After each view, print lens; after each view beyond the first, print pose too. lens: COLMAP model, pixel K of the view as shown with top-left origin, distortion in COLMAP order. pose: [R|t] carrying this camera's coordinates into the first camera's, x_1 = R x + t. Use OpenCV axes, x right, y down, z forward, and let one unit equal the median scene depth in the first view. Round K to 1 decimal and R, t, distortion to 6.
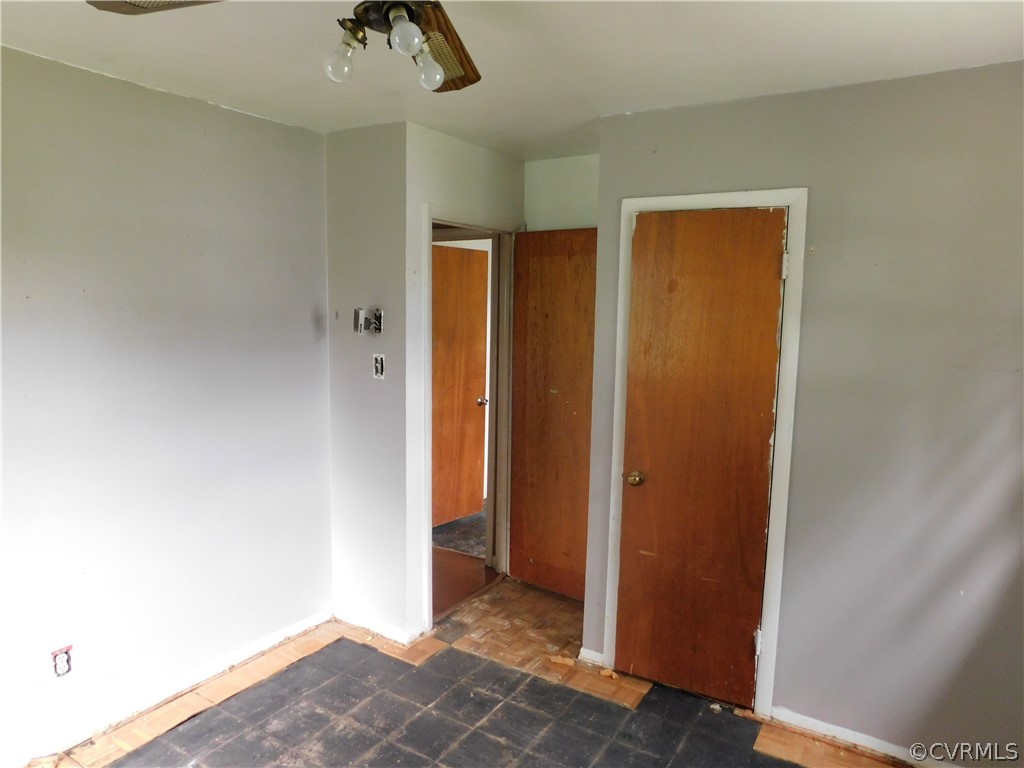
lens RADIAL K [[681.0, 0, 502.5], [0, 681.0, 377.8], [0, 0, 1]] dist [-0.048476, 0.021279]
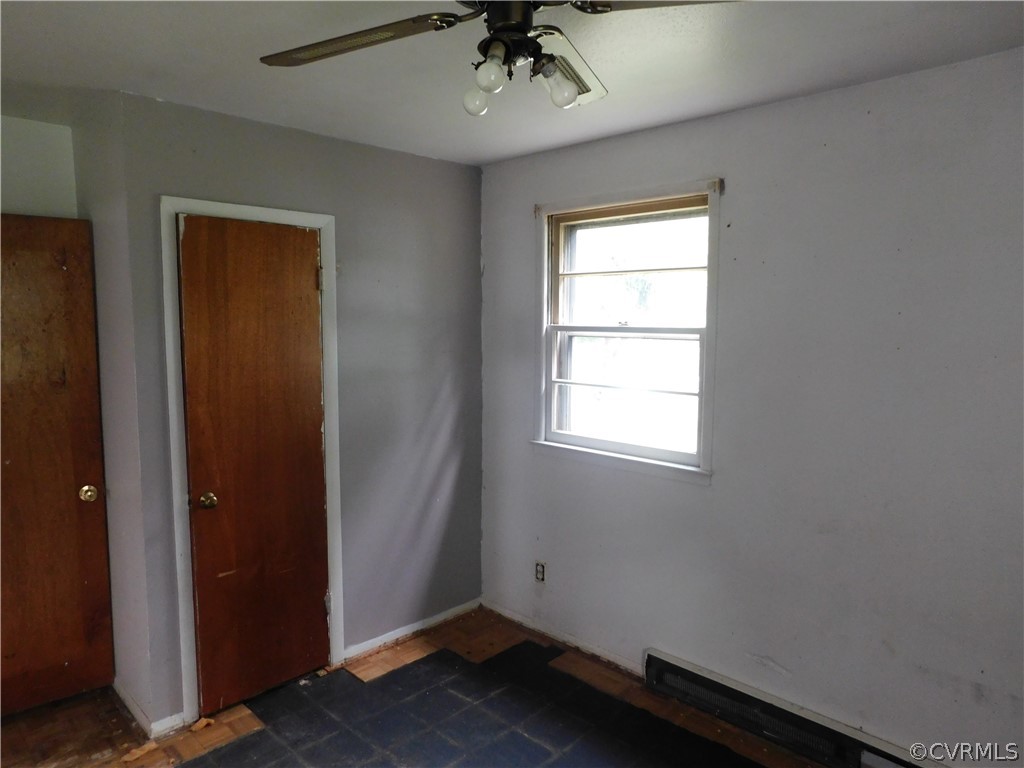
lens RADIAL K [[681.0, 0, 515.3], [0, 681.0, 383.0], [0, 0, 1]] dist [-0.048476, 0.021279]
pose [[0.206276, -0.111948, 0.972069, -0.649418], [0.112911, 0.989521, 0.089998, -0.051321], [-0.971957, 0.091193, 0.216755, 0.406978]]
